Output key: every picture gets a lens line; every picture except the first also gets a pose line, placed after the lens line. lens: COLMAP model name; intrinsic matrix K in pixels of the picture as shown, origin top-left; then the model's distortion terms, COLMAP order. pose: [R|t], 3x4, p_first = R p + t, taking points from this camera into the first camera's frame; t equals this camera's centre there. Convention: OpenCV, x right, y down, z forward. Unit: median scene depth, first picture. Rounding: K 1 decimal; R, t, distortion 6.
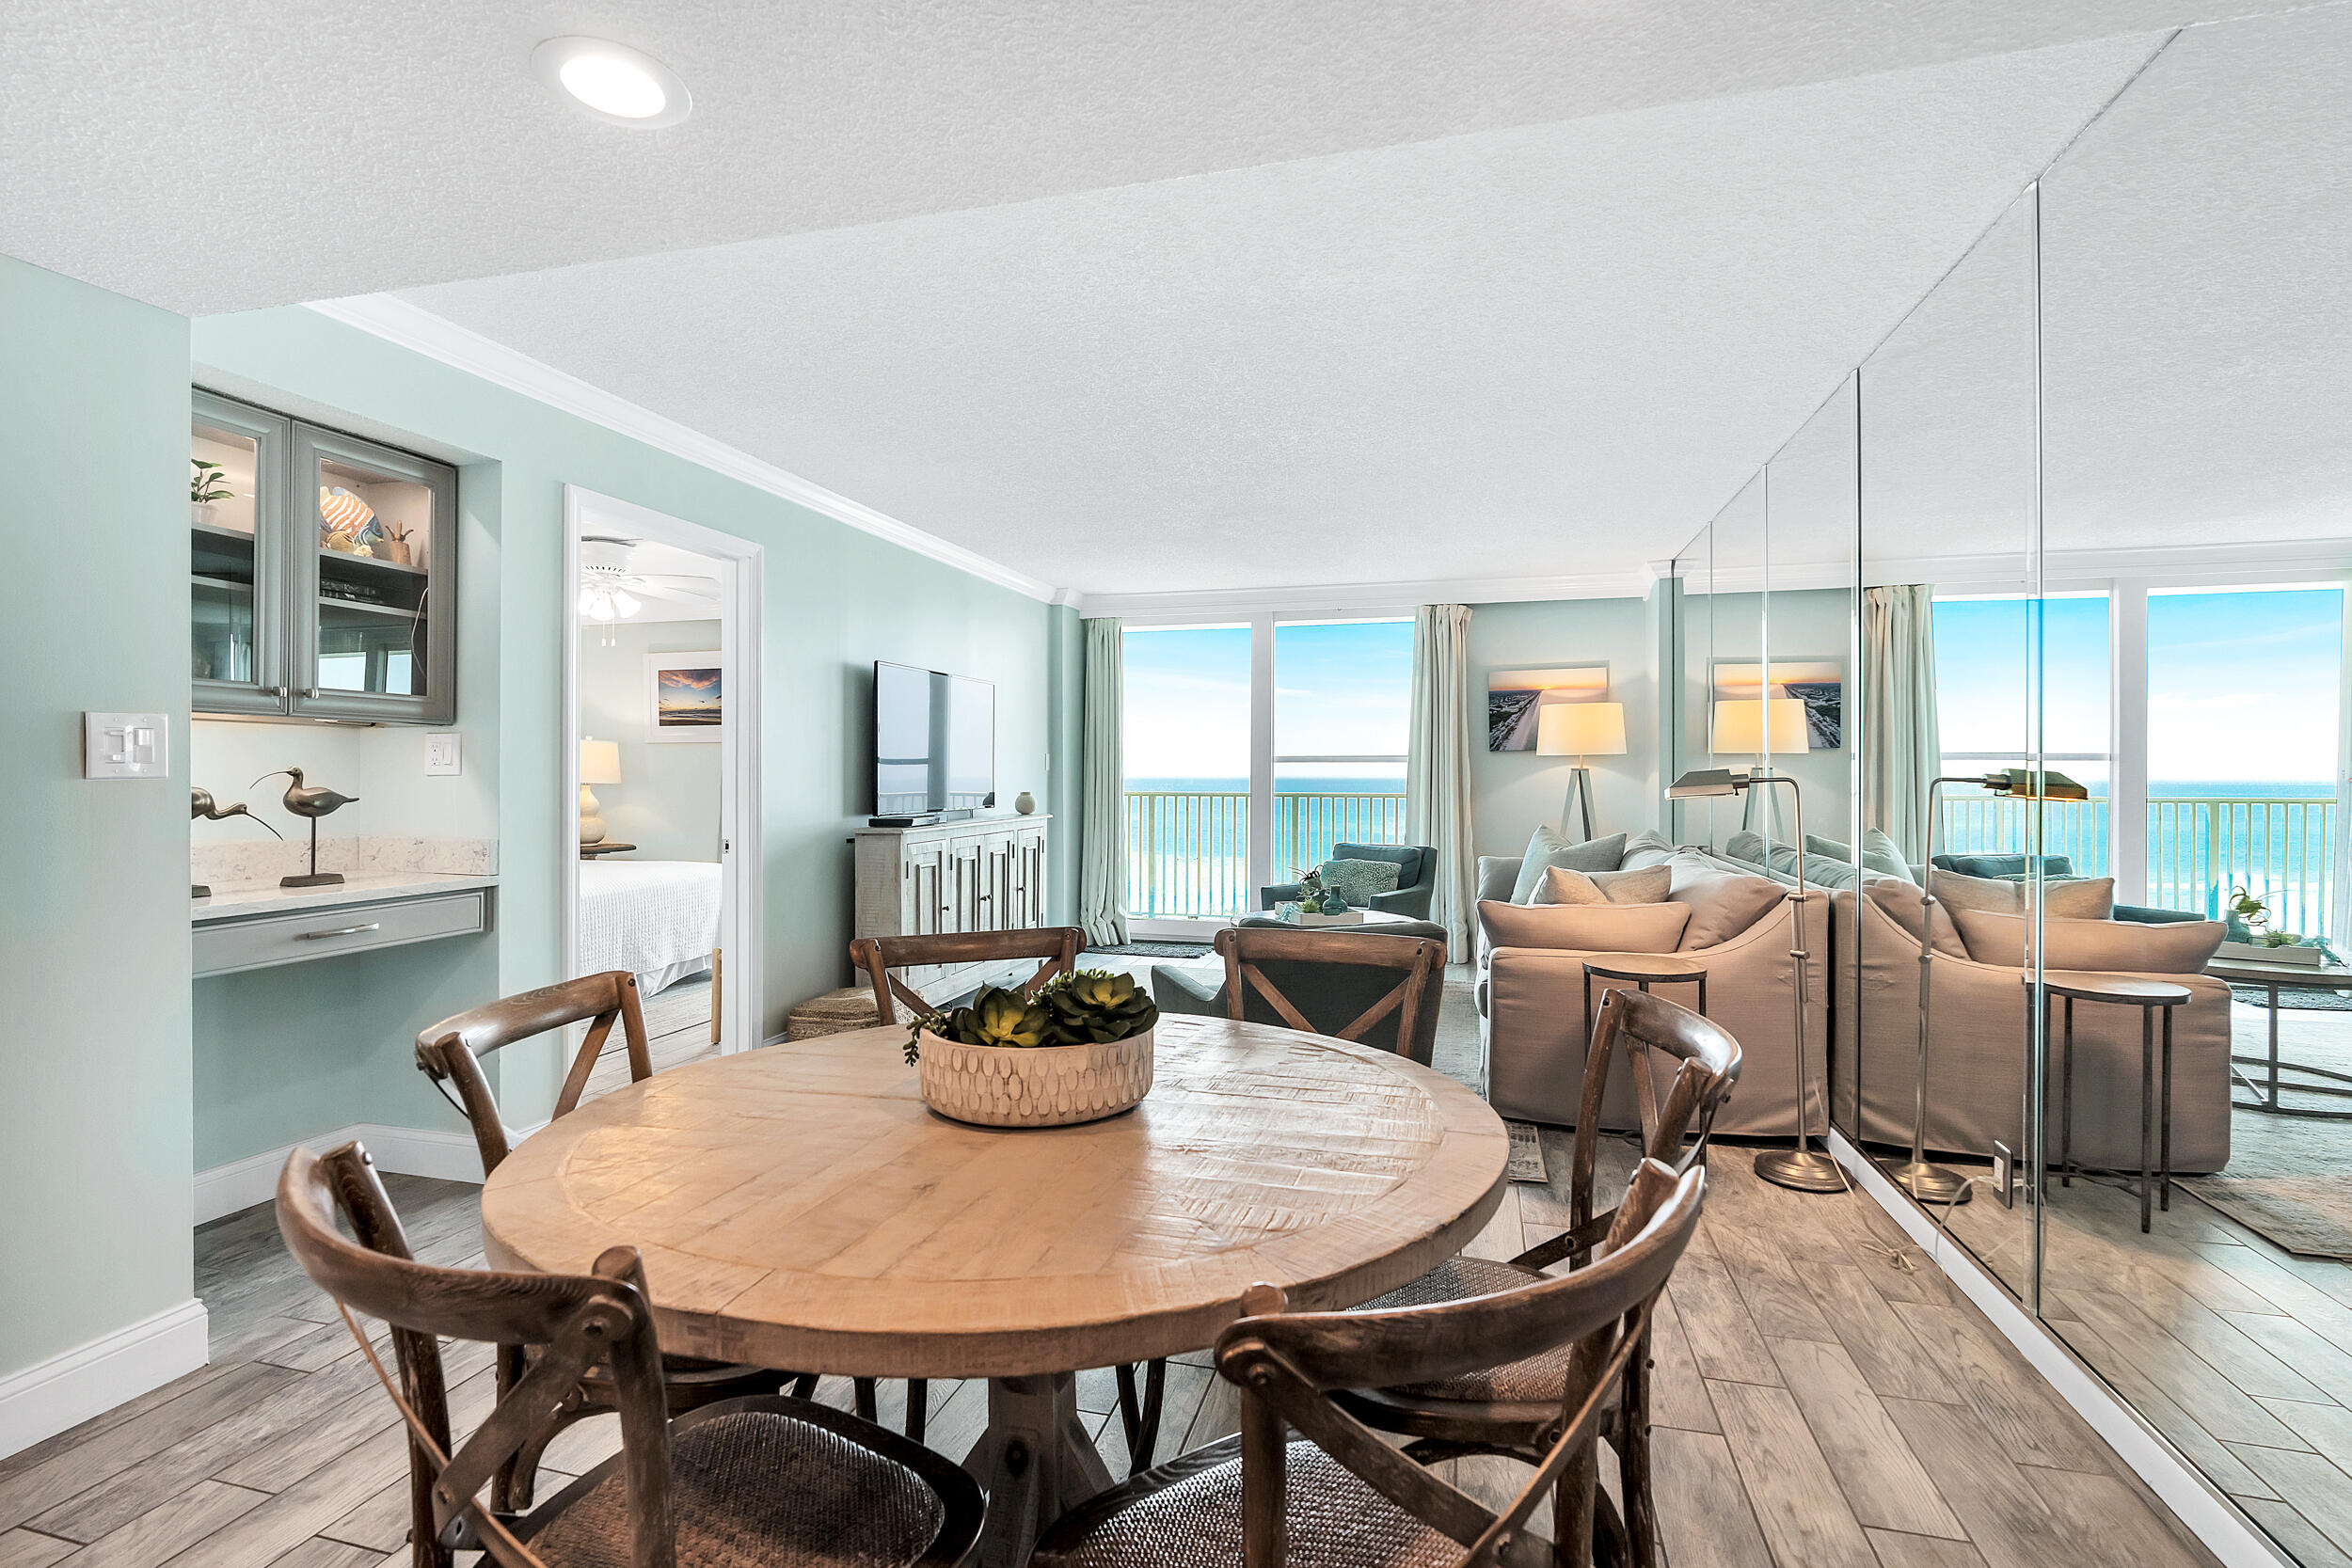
lens RADIAL K [[1071.7, 0, 1187.7], [0, 1071.7, 771.3], [0, 0, 1]] dist [-0.004689, 0.000253]
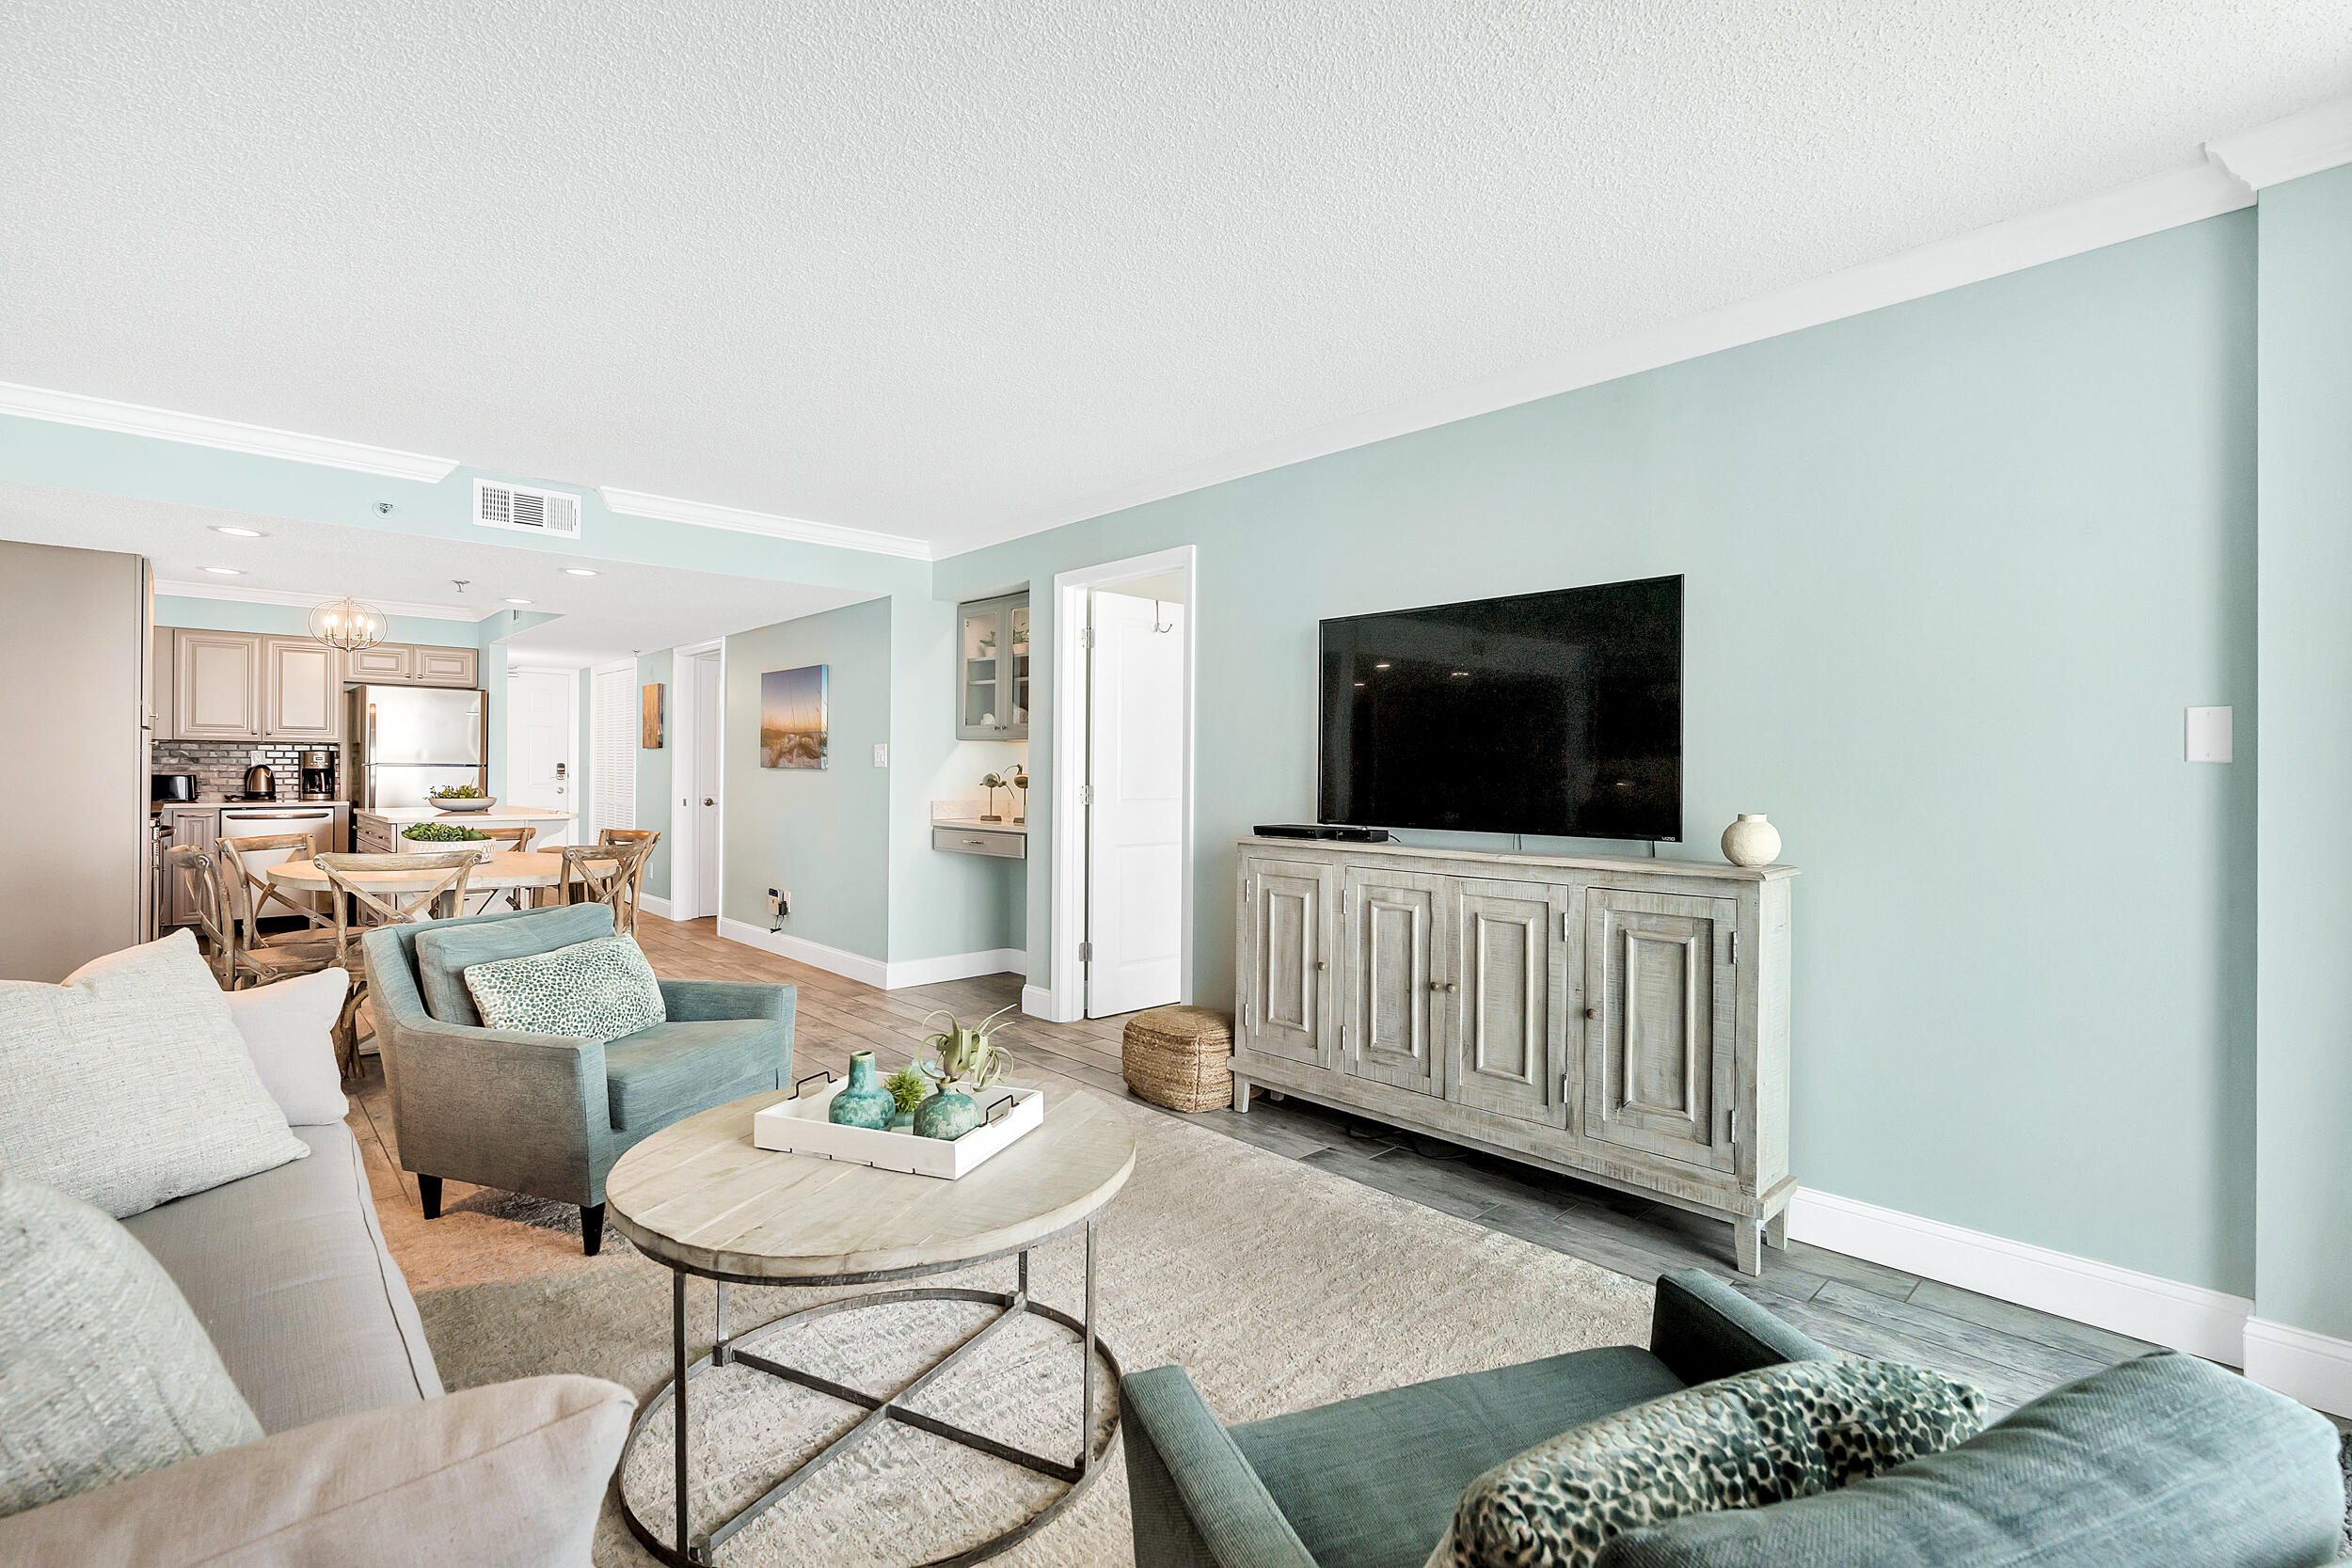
lens RADIAL K [[1035.9, 0, 1168.2], [0, 1035.9, 761.4], [0, 0, 1]] dist [-0.002327, 0.000154]
pose [[-0.524415, -0.008212, -0.851423, 0.320862], [-0.003929, 0.999966, -0.007225, 0.002759], [0.851454, -0.000444, -0.524430, 1.043736]]
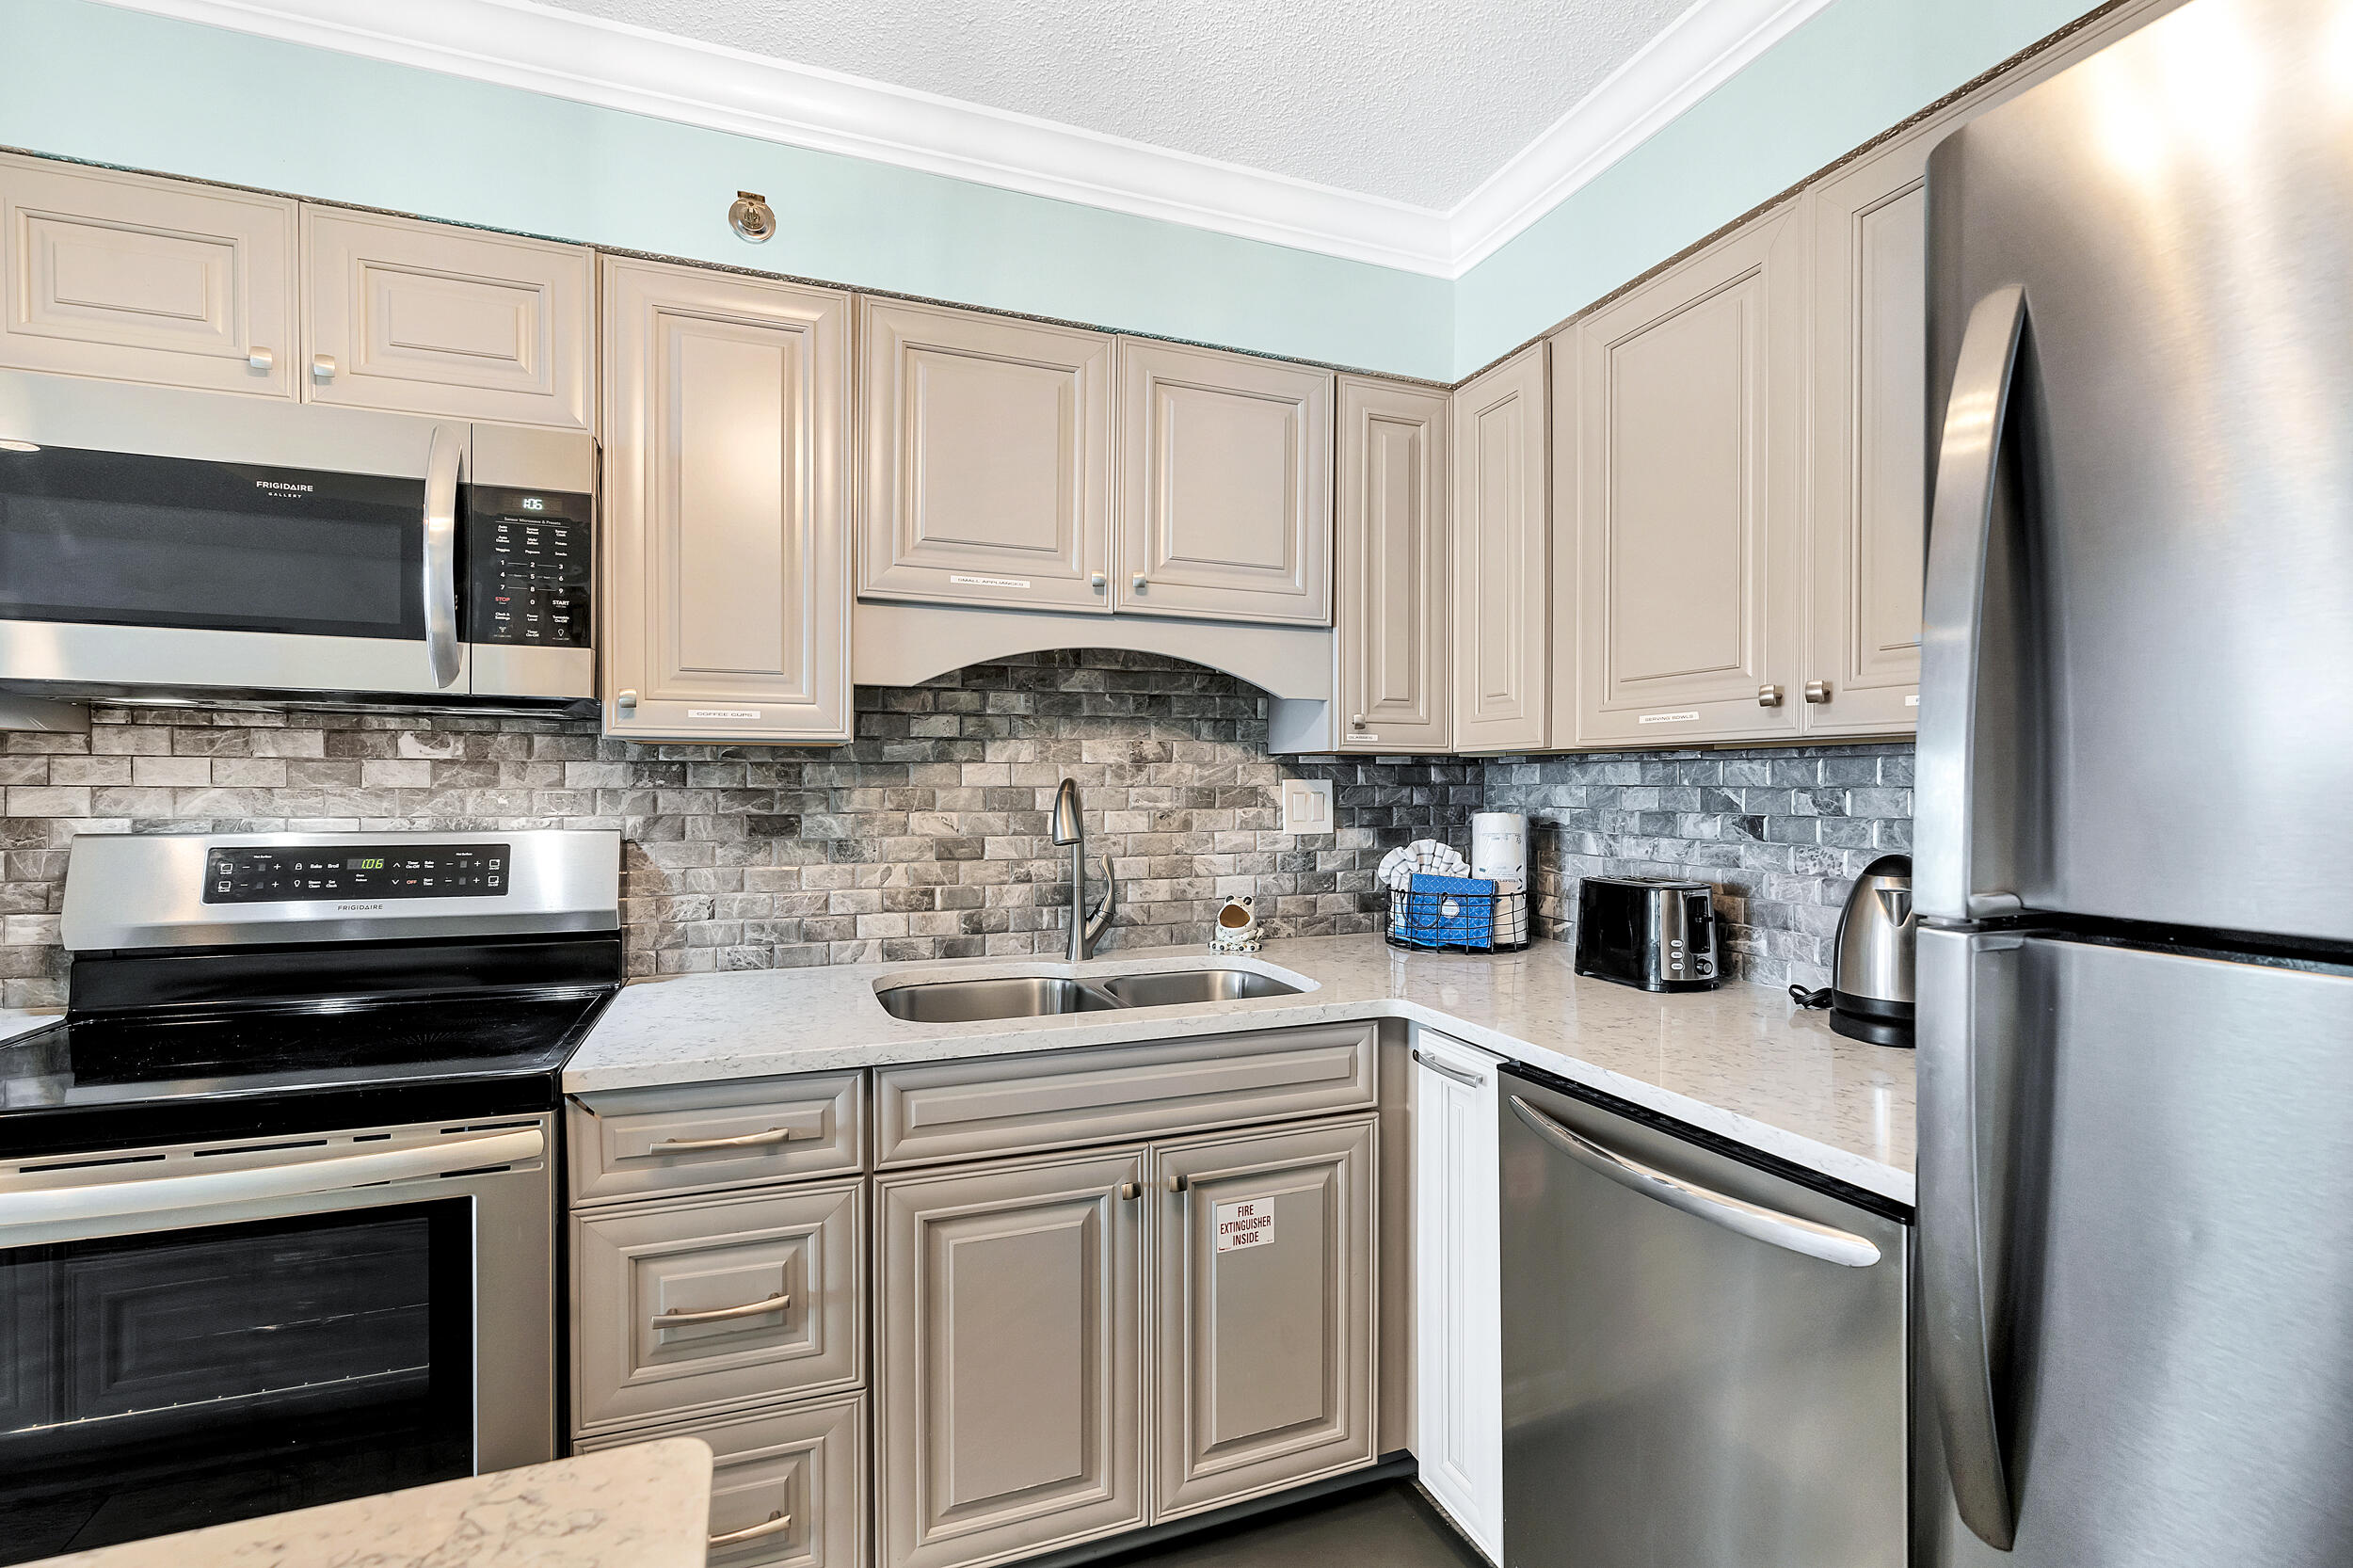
lens RADIAL K [[1063.8, 0, 1182.3], [0, 1063.8, 795.3], [0, 0, 1]] dist [-0.004303, 0.000594]
pose [[-0.586819, -0.012070, 0.809629, -0.267326], [-0.011375, 0.999913, 0.006663, -0.012411], [-0.809639, -0.005300, -0.586905, -0.245910]]
